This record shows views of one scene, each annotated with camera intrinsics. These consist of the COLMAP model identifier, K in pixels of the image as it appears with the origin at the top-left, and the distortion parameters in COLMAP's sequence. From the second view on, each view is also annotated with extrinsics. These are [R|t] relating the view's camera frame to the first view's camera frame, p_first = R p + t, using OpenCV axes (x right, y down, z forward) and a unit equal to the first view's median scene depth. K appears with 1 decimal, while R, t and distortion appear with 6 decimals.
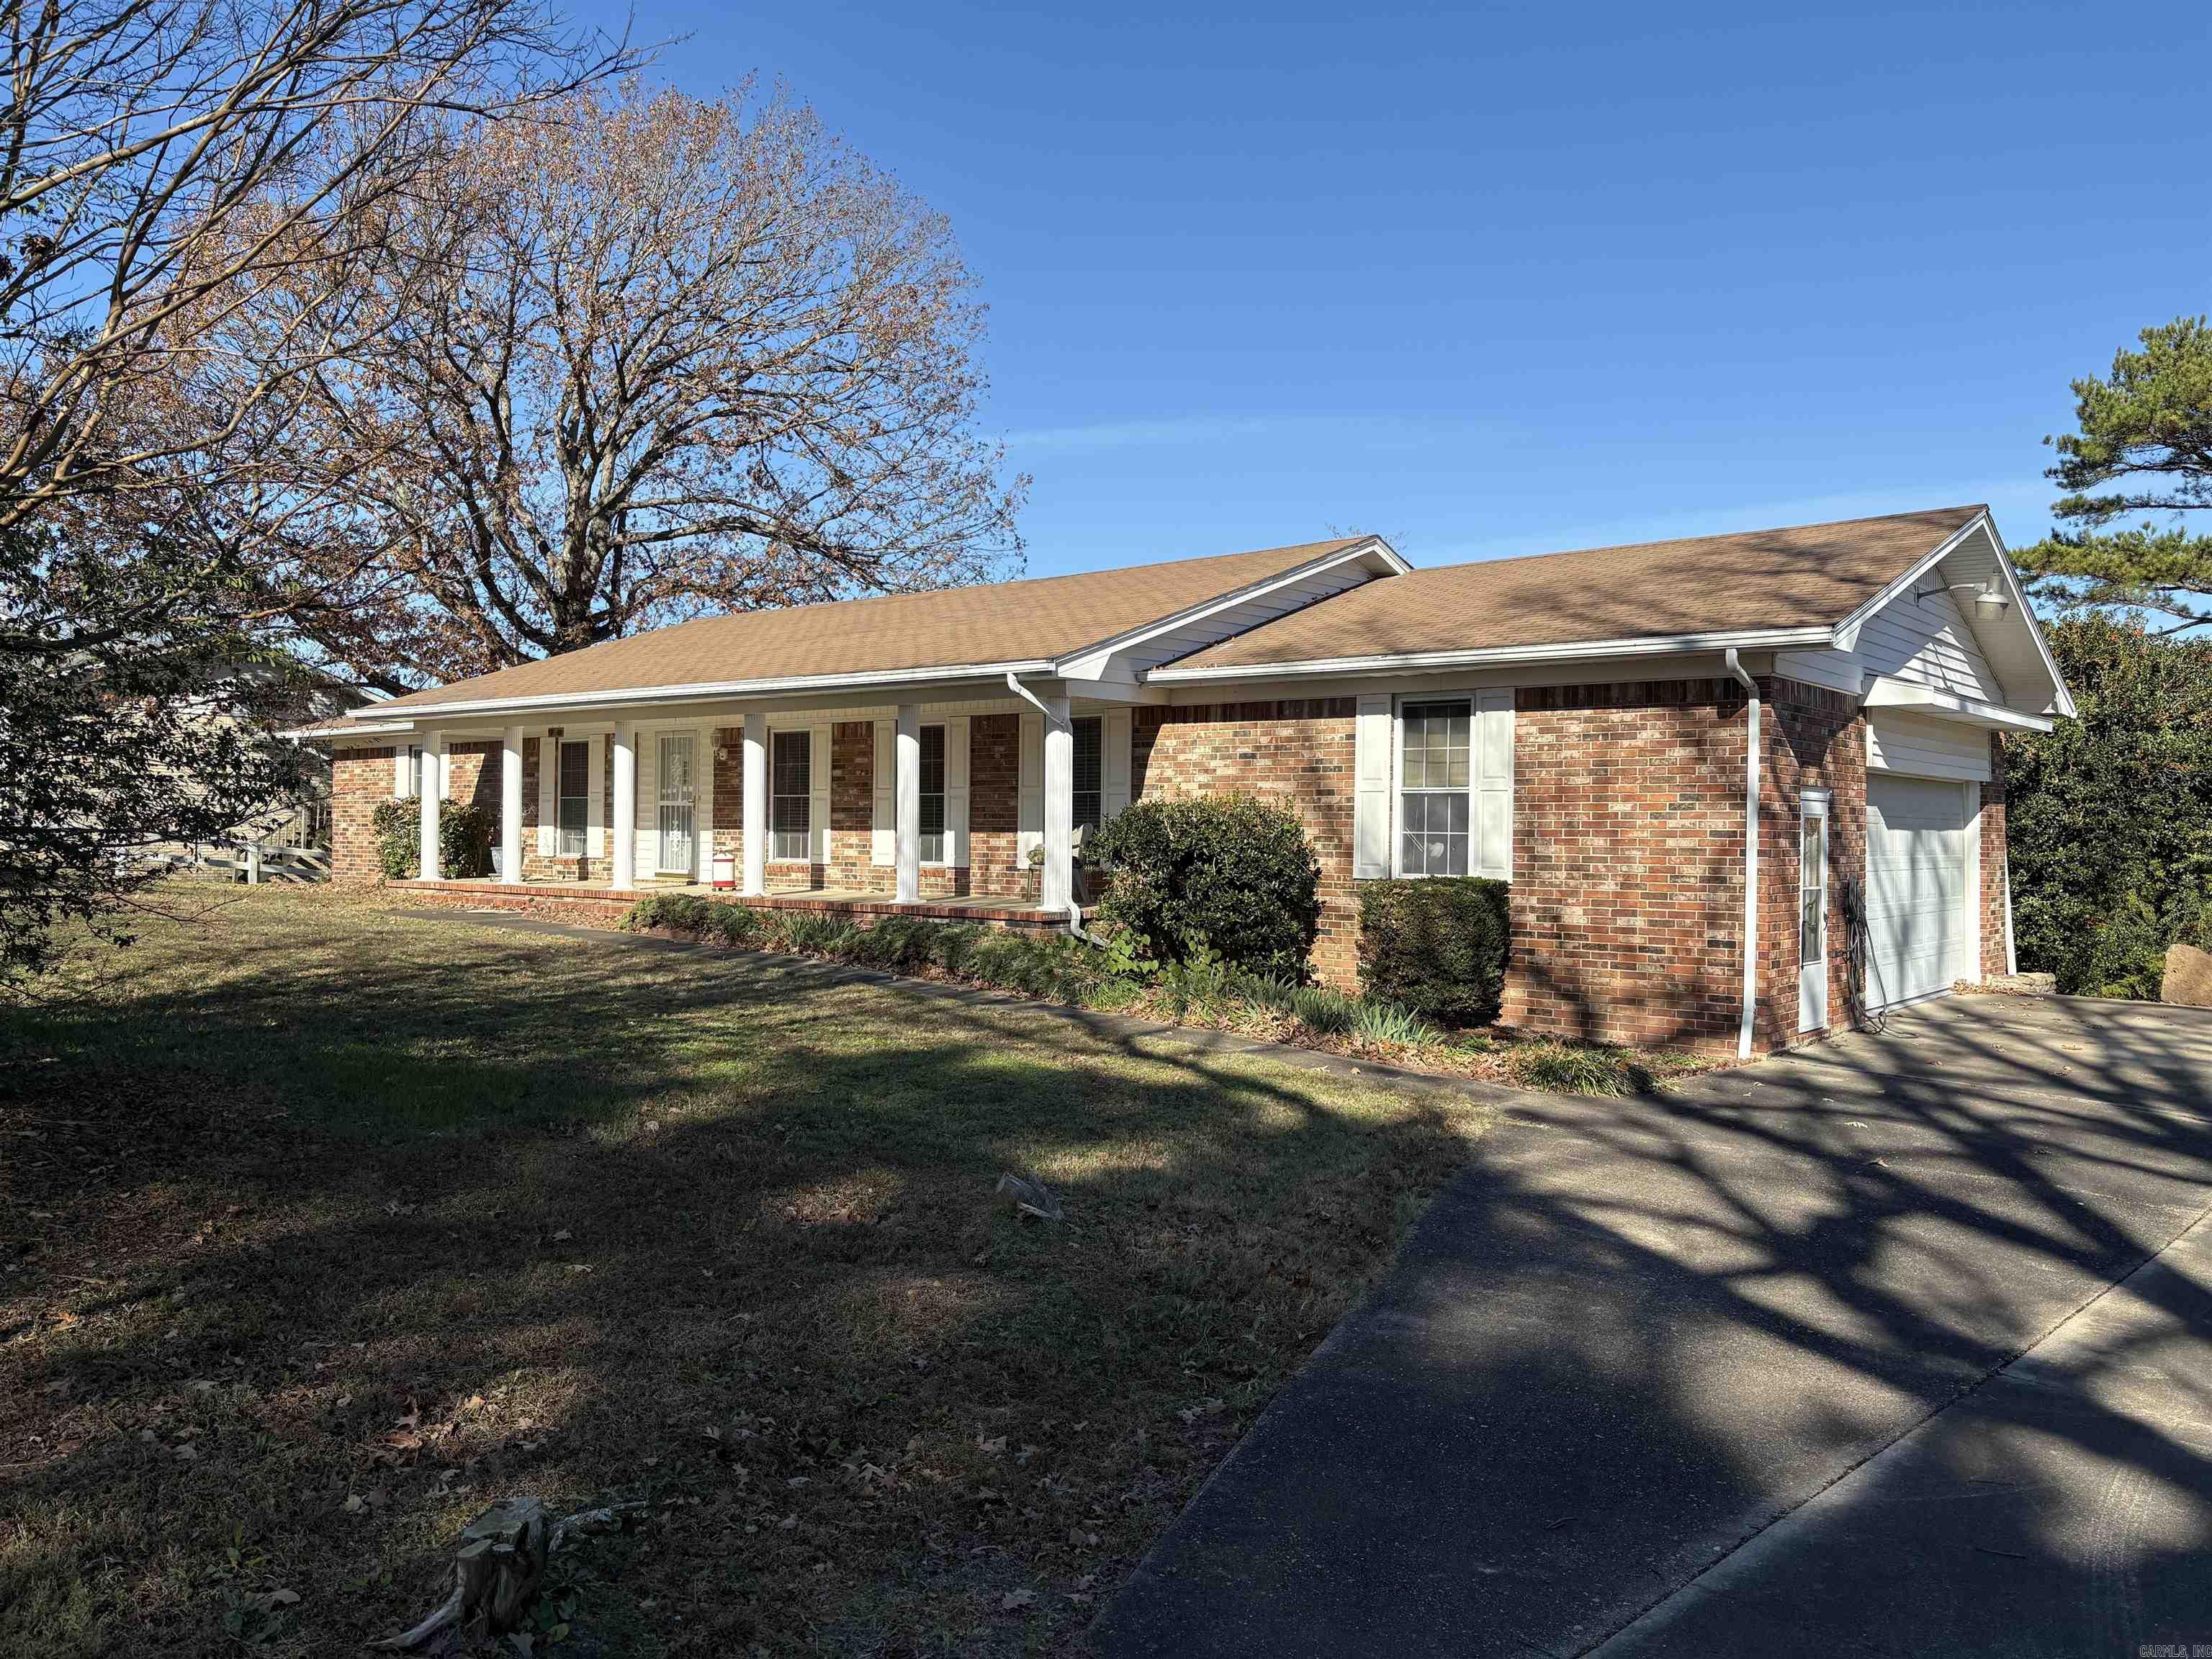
lens RADIAL K [[1684.3, 0, 1097.8], [0, 1684.3, 840.3], [0, 0, 1]] dist [0.039325, -0.050950]
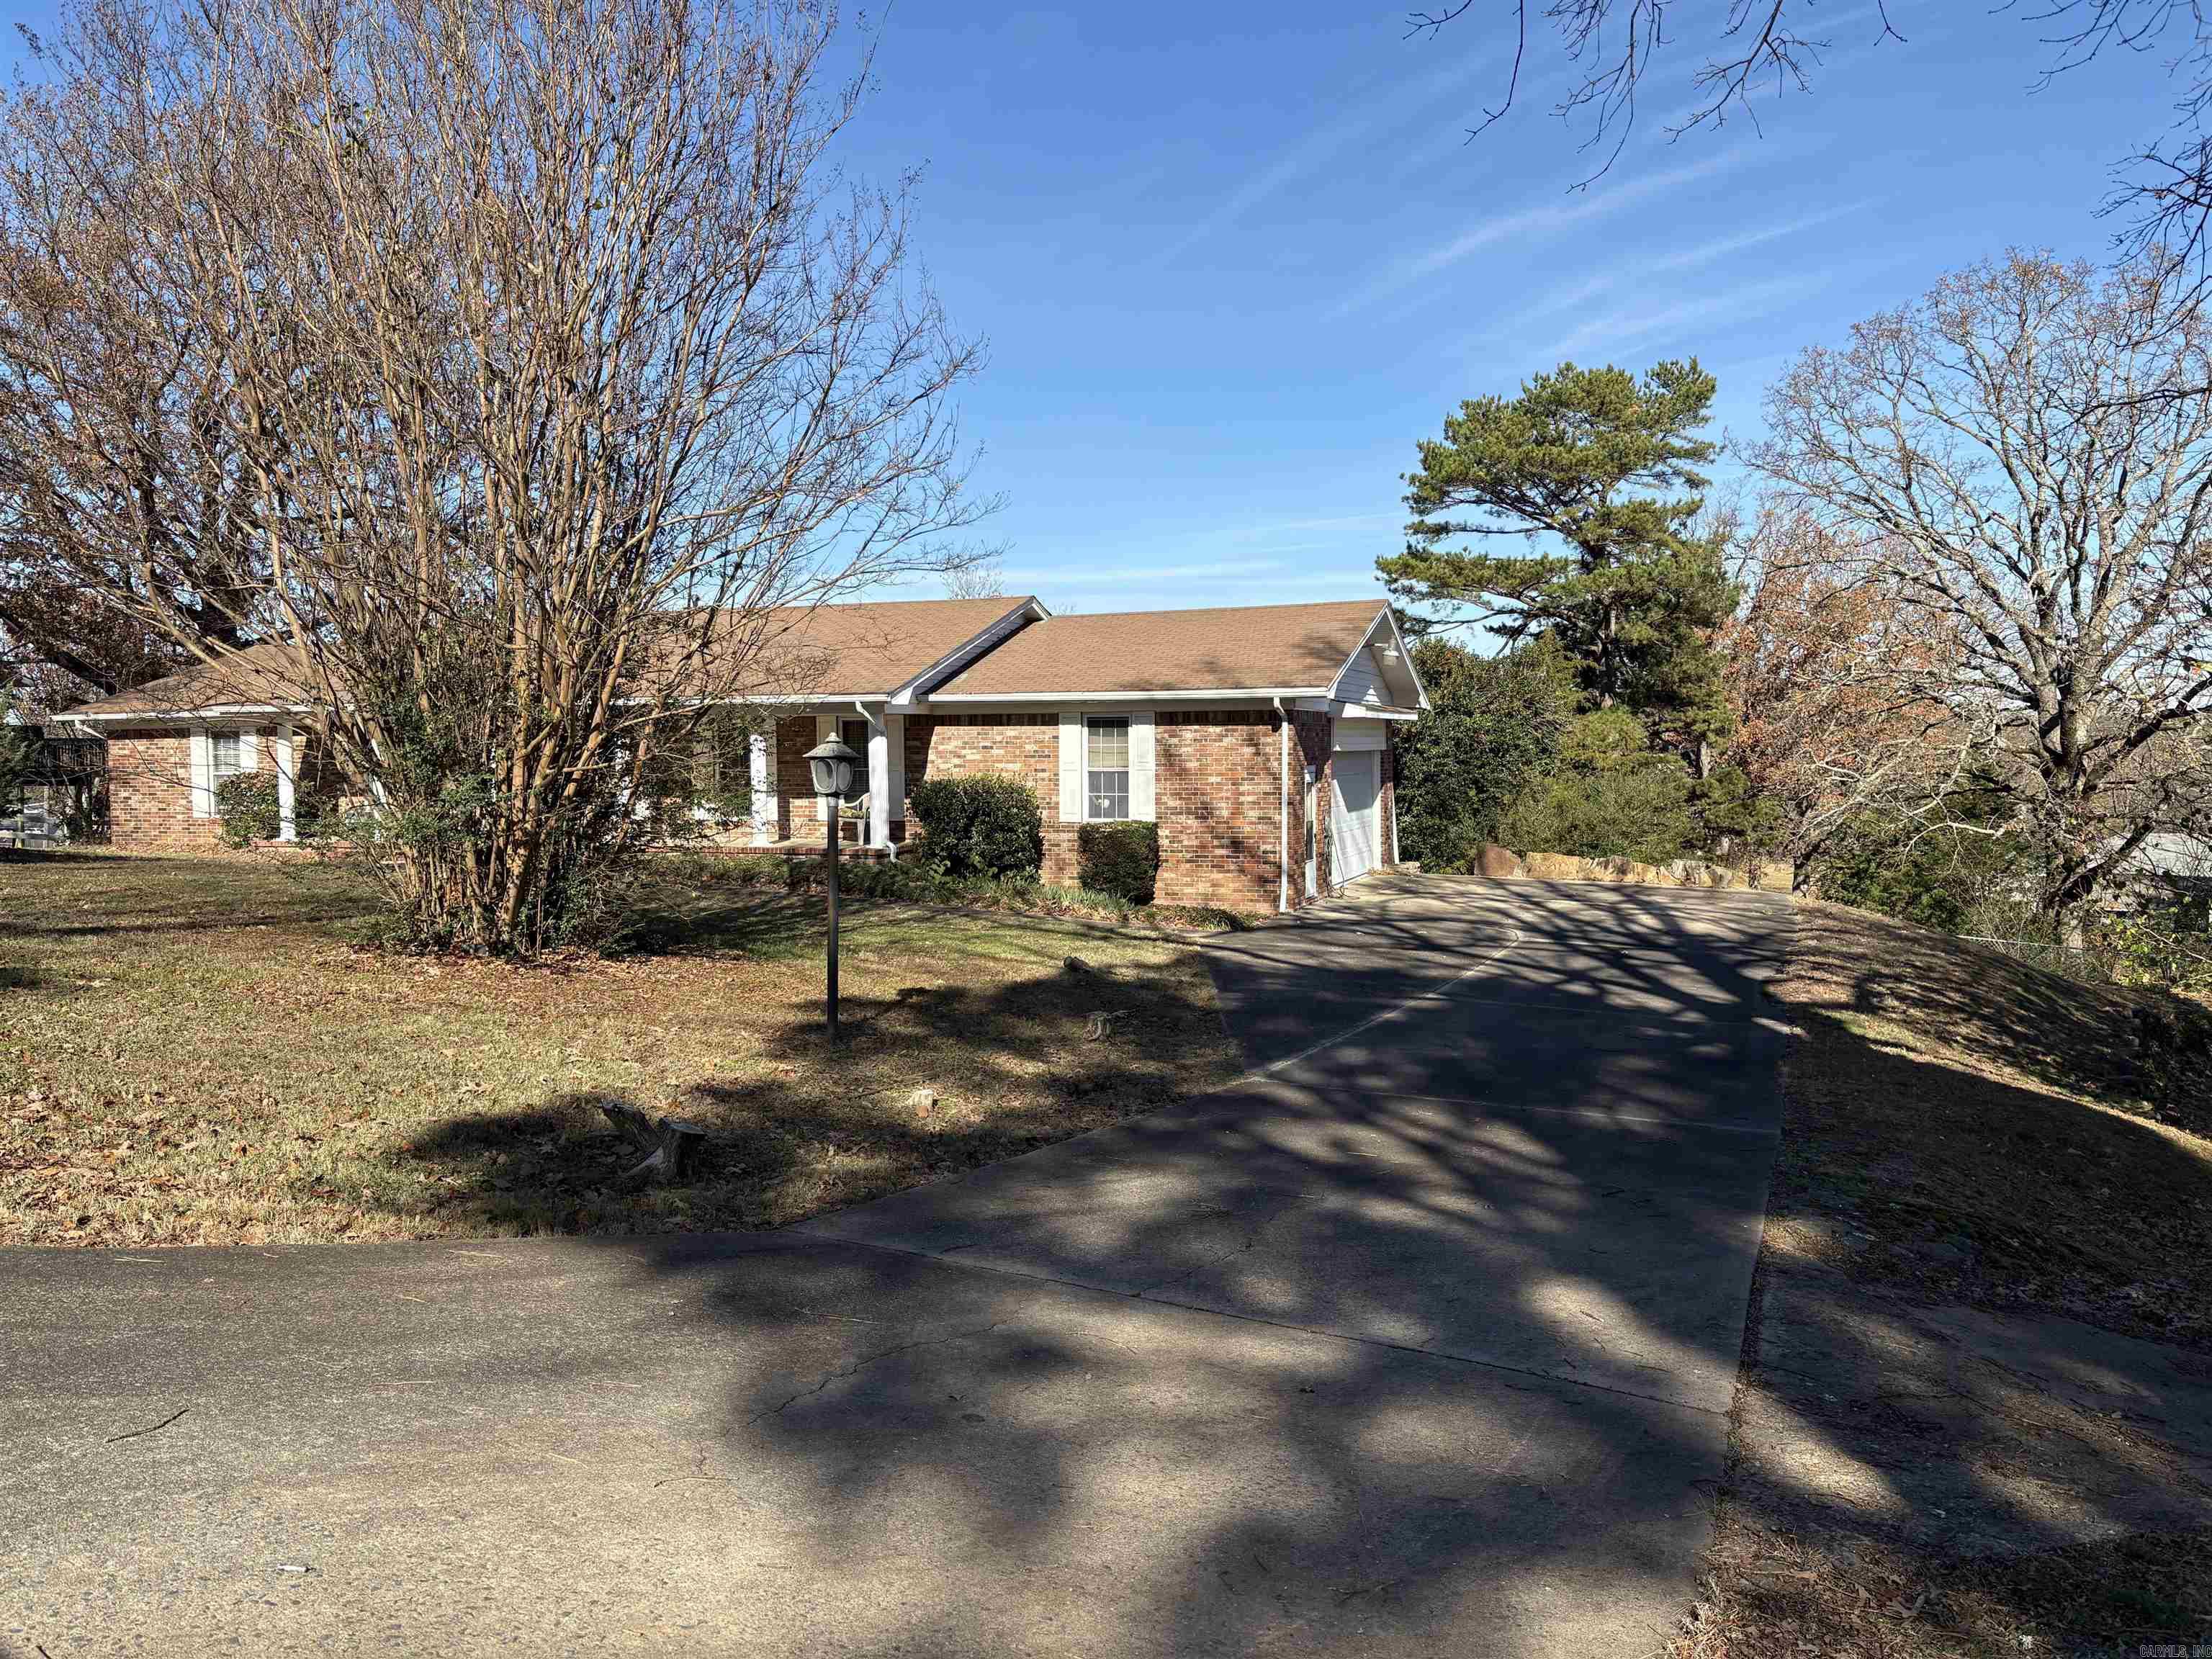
lens RADIAL K [[1684.3, 0, 1107.3], [0, 1684.3, 825.1], [0, 0, 1]] dist [0.039325, -0.050950]
pose [[0.941319, -0.031886, 0.336009, -0.360734], [0.018462, 0.998901, 0.043070, -0.044981], [-0.337014, -0.034339, 0.940873, -0.583799]]
